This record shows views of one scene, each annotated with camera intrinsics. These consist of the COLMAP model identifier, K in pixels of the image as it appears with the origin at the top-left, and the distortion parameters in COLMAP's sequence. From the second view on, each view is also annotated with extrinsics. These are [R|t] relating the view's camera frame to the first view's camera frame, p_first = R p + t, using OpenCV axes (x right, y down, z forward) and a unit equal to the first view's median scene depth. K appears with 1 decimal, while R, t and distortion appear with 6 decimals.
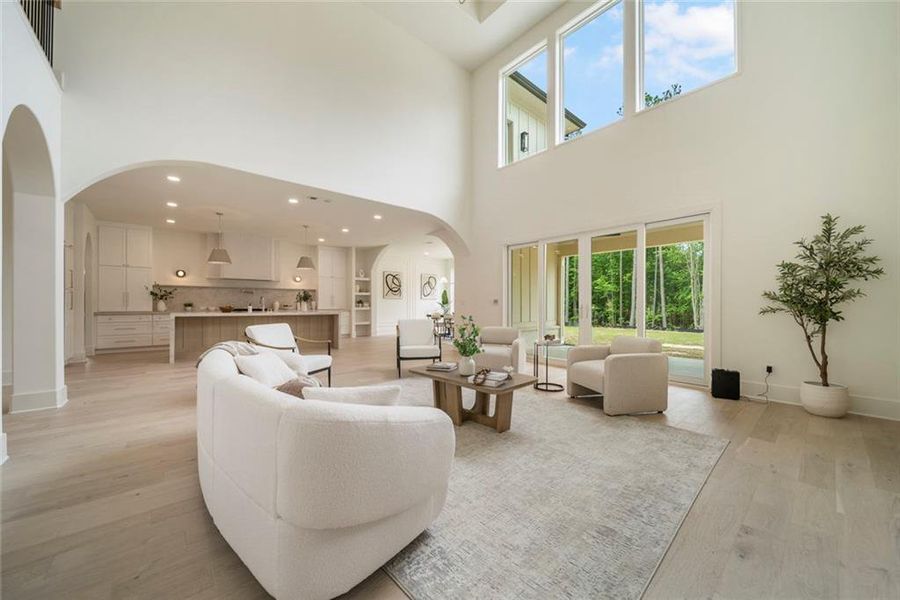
lens RADIAL K [[331.2, 0, 453.4], [0, 331.2, 306.3], [0, 0, 1]] dist [0.000179, -0.000033]
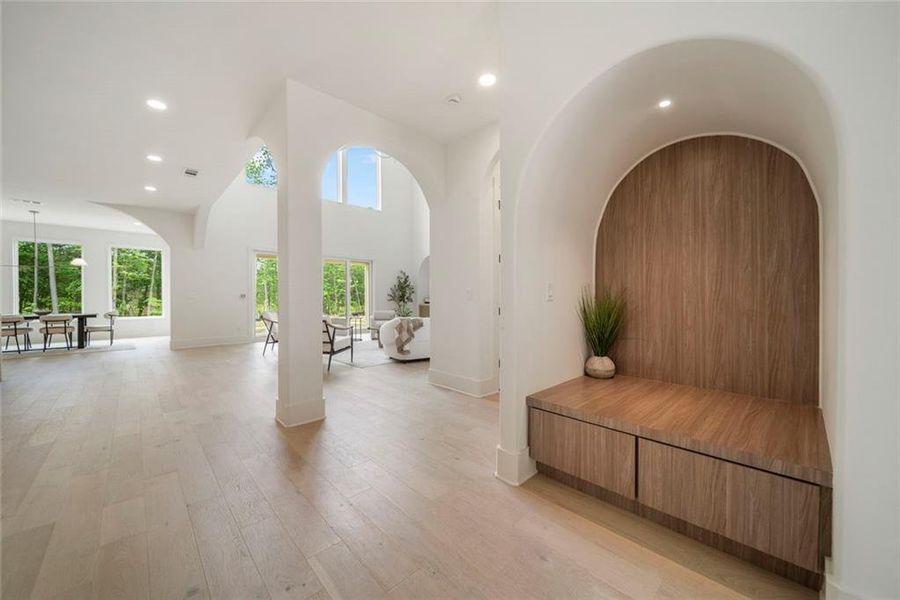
lens RADIAL K [[333.5, 0, 451.4], [0, 333.5, 302.0], [0, 0, 1]] dist [0.000037, -0.000320]
pose [[-0.038515, -0.014591, 0.999151, -0.689409], [0.008236, 0.999855, 0.014919, -0.002954], [-0.999224, 0.008804, -0.038389, 0.210381]]
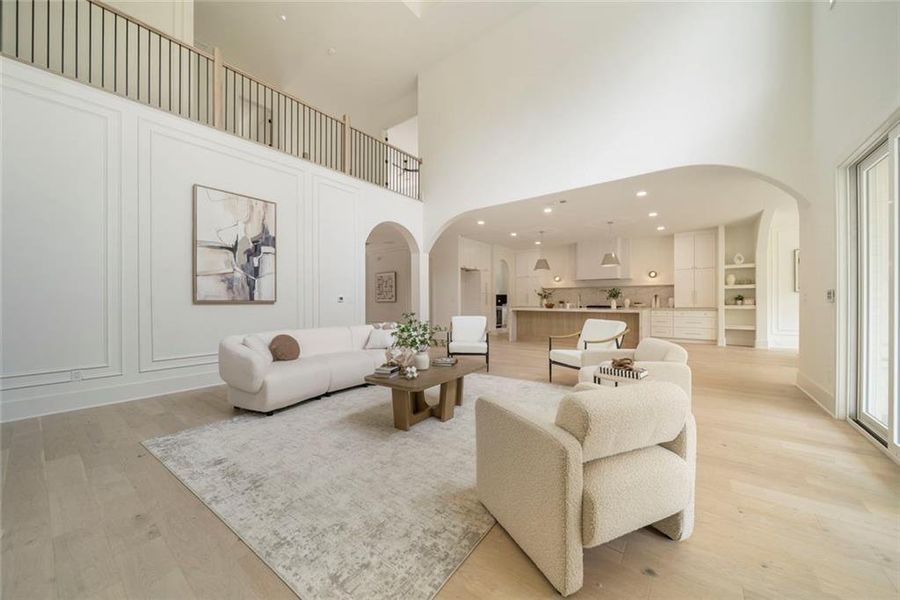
lens RADIAL K [[328.2, 0, 452.9], [0, 328.2, 301.8], [0, 0, 1]] dist [-0.000969, -0.000255]
pose [[0.190263, -0.001646, -0.981732, 0.313013], [-0.003711, 0.999990, -0.002396, -0.000875], [0.981726, 0.004100, 0.190255, 0.263165]]
